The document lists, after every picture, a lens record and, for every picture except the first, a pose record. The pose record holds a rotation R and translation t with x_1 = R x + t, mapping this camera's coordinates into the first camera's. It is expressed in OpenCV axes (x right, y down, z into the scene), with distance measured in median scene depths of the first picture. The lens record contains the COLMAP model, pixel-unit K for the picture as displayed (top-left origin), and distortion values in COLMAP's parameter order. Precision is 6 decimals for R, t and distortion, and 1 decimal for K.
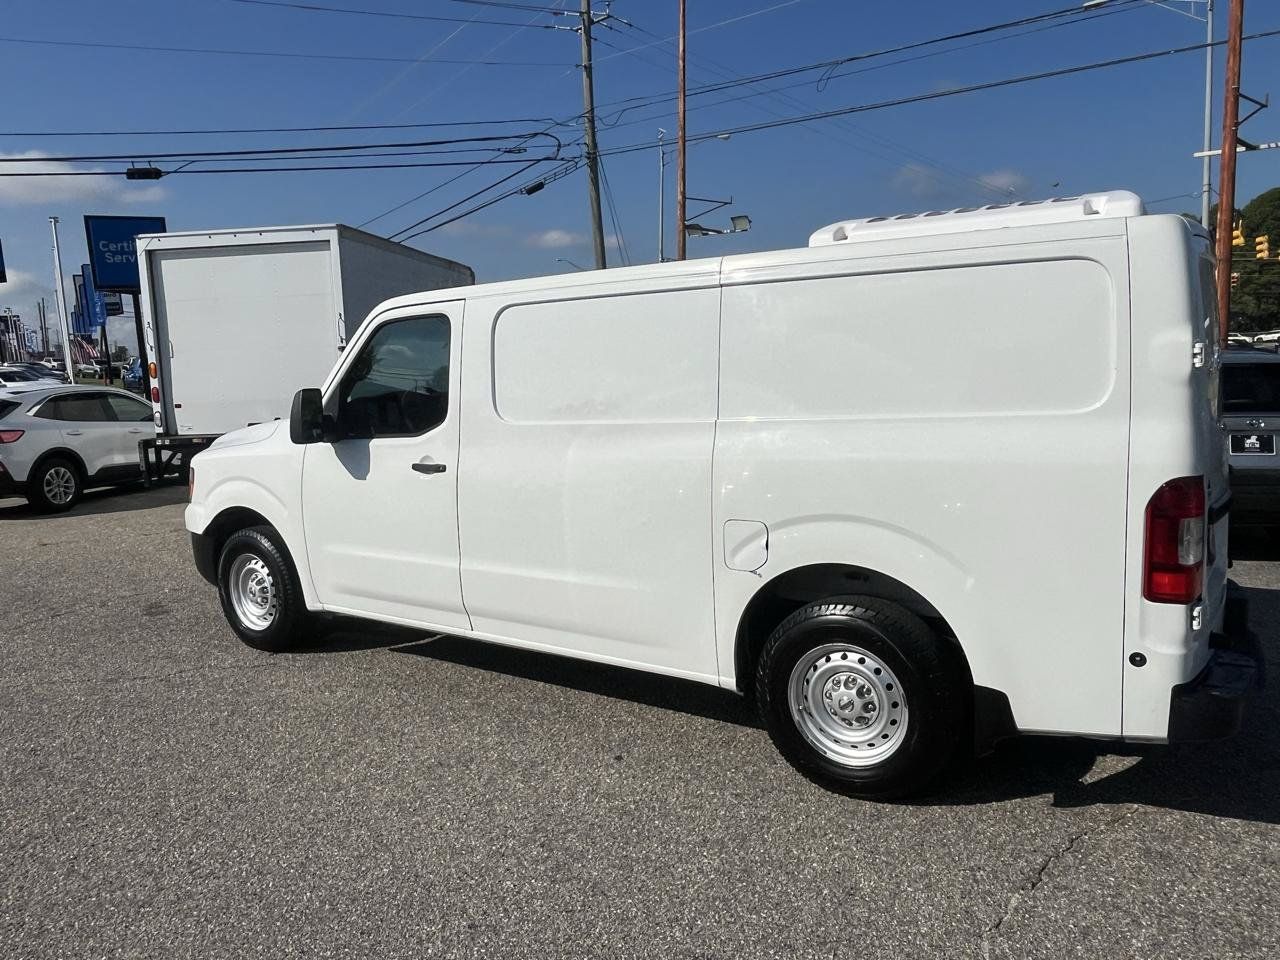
lens RADIAL K [[898.7, 0, 634.0], [0, 898.7, 485.5], [0, 0, 1]] dist [-0.000167, -0.005093]
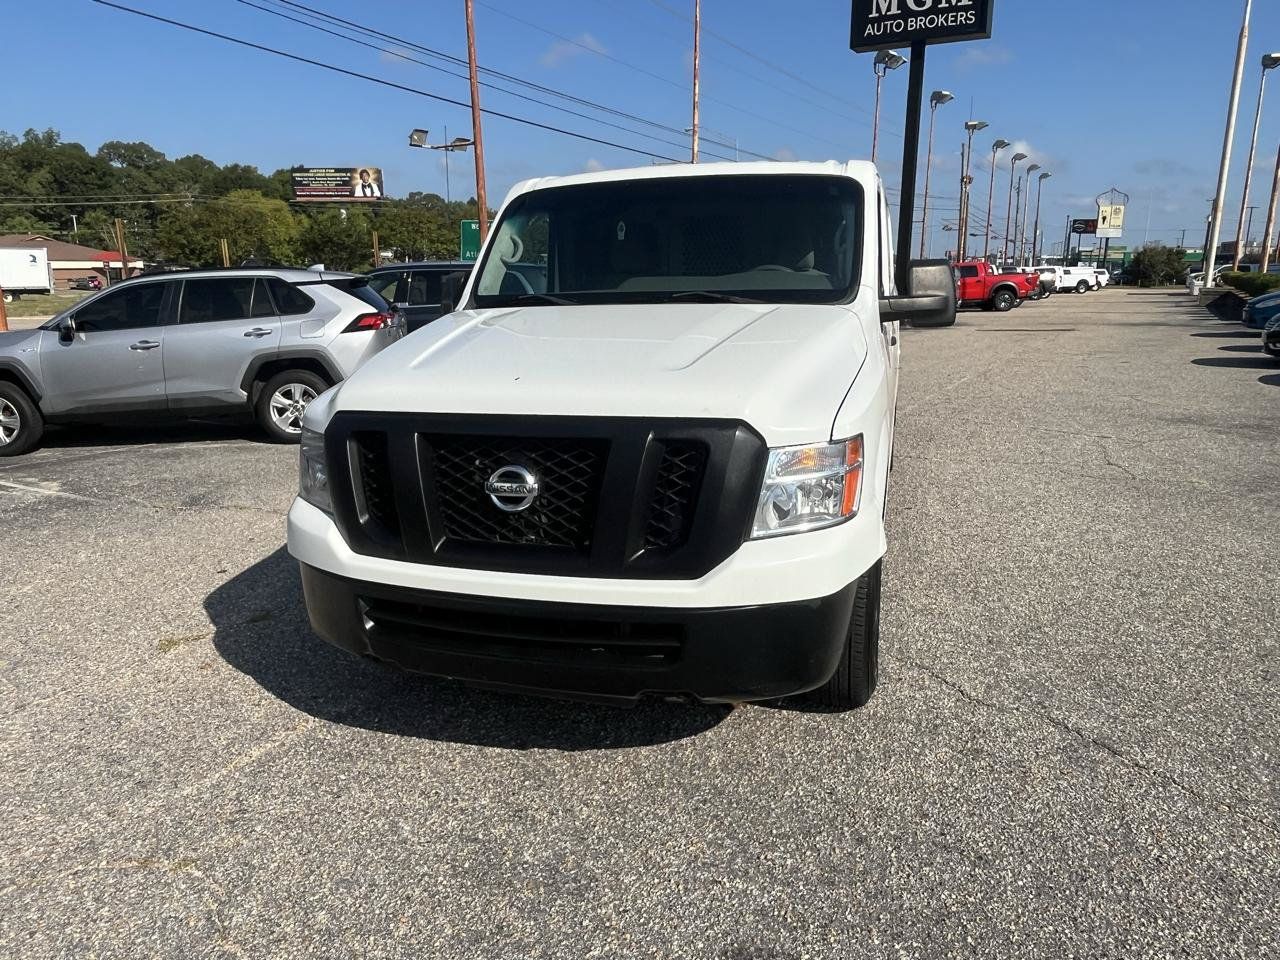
lens RADIAL K [[885.6, 0, 638.1], [0, 885.6, 465.7], [0, 0, 1]] dist [-0.000571, -0.004299]
pose [[-0.284159, -0.175072, 0.942658, -1.096411], [0.156323, 0.961571, 0.225707, -0.152939], [-0.945948, 0.211496, -0.245871, 1.511980]]
